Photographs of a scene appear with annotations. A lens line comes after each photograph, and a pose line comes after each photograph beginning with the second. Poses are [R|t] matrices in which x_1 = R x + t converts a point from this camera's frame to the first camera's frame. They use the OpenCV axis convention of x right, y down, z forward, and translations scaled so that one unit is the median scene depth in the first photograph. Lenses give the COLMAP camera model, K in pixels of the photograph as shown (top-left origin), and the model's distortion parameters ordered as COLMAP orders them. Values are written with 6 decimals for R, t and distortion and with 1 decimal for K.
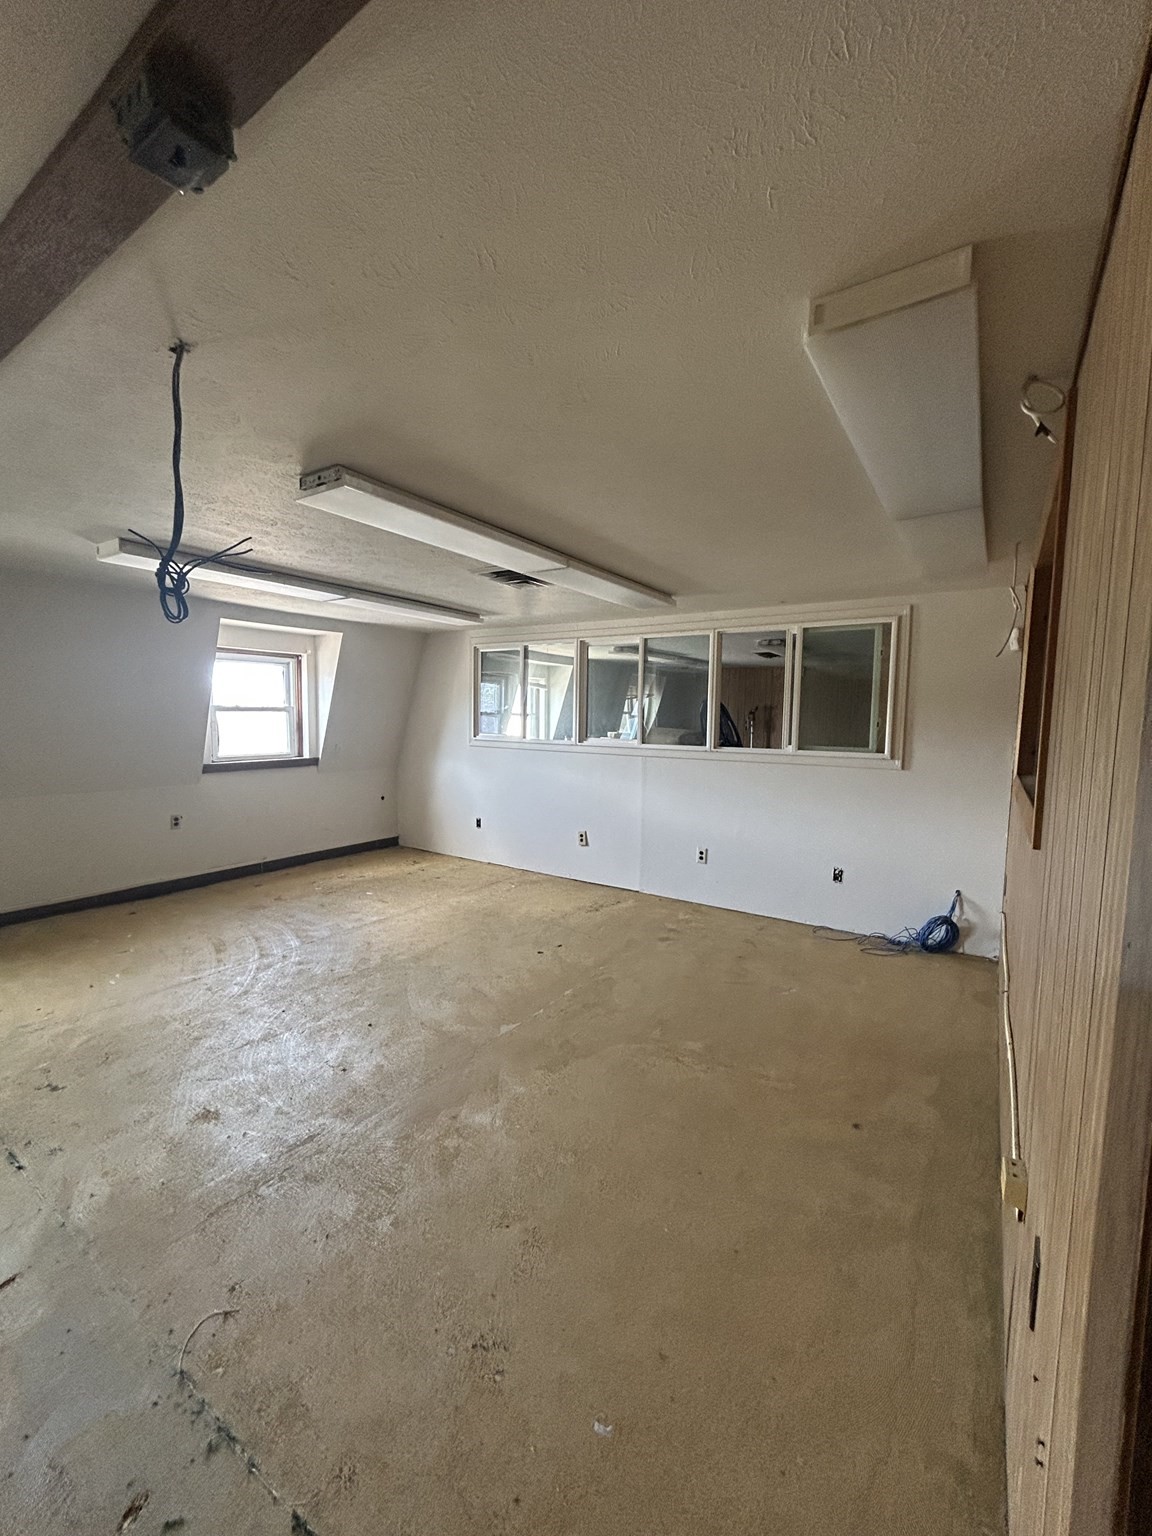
lens RADIAL K [[622.5, 0, 571.1], [0, 622.5, 777.3], [0, 0, 1]] dist [-0.003281, 0.000948]
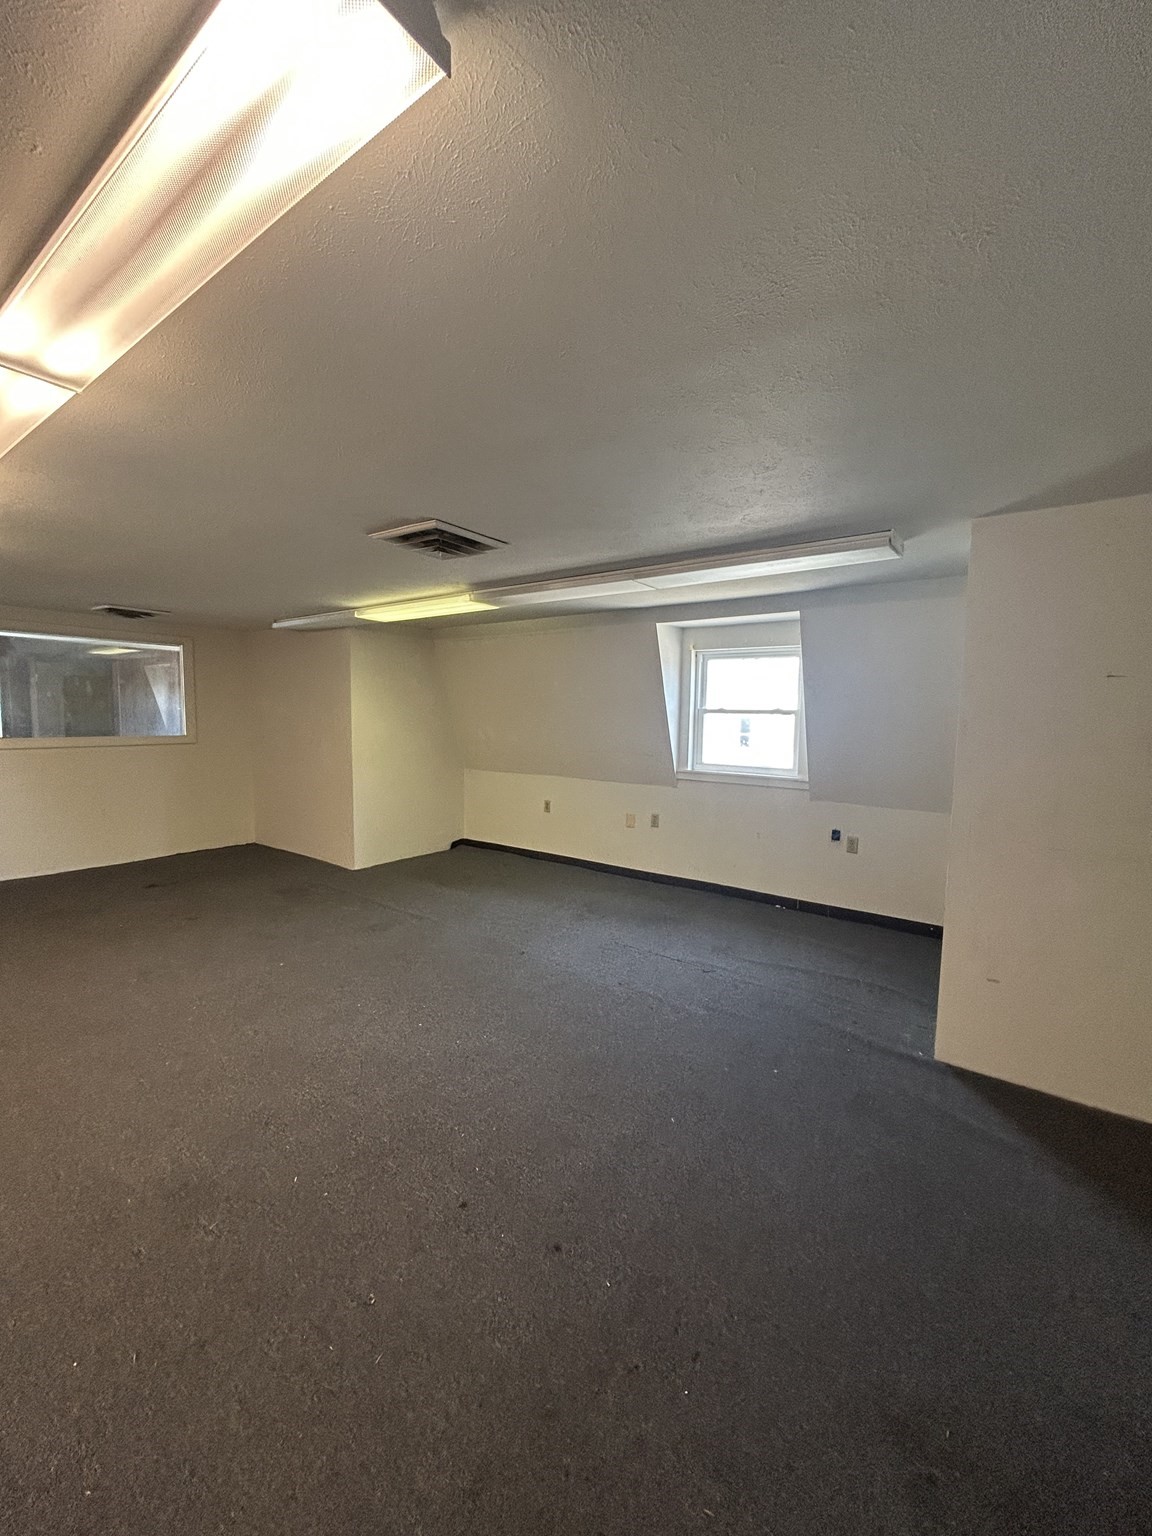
lens RADIAL K [[622.5, 0, 569.9], [0, 622.5, 763.1], [0, 0, 1]] dist [-0.003281, 0.000948]
pose [[-0.035607, 0.079006, -0.996238, 0.777327], [-0.107578, 0.990775, 0.082418, -0.160905], [0.993559, 0.110108, -0.026779, 1.509494]]
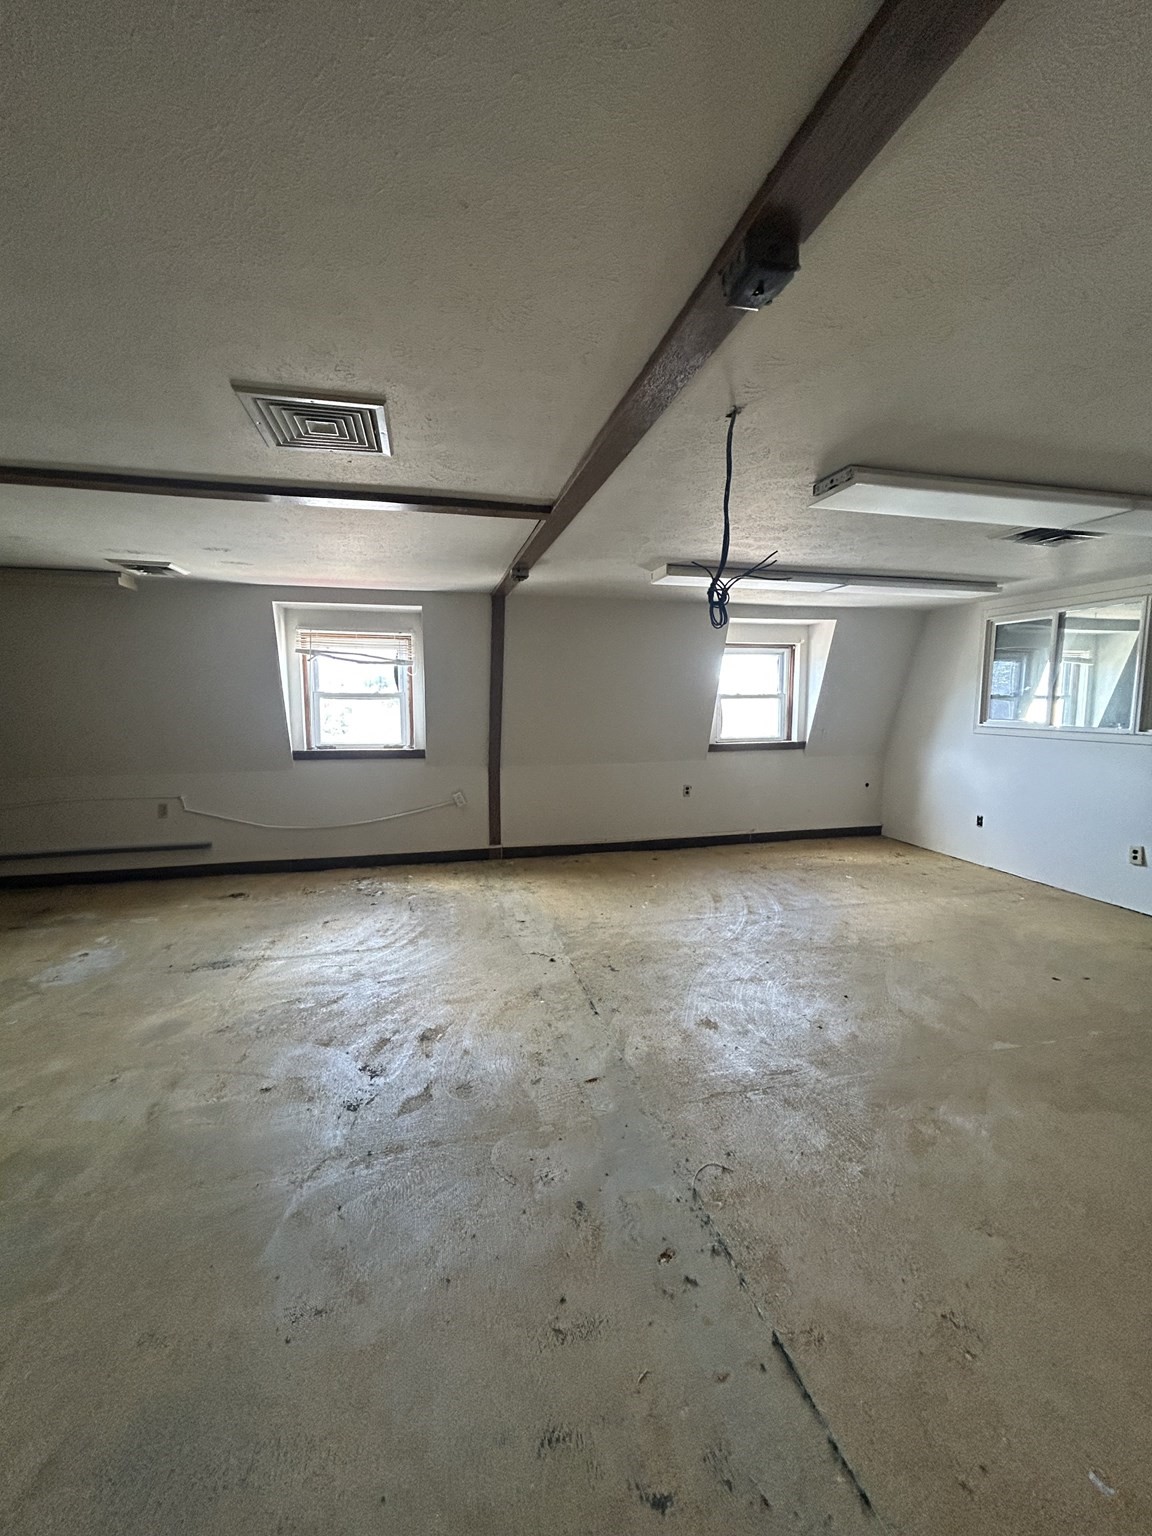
lens RADIAL K [[622.5, 0, 580.9], [0, 622.5, 769.2], [0, 0, 1]] dist [-0.003281, 0.000948]
pose [[0.749832, 0.054714, -0.659363, 0.010512], [-0.049770, 0.998416, 0.026251, 0.013741], [0.659754, 0.013133, 0.751367, -0.083324]]
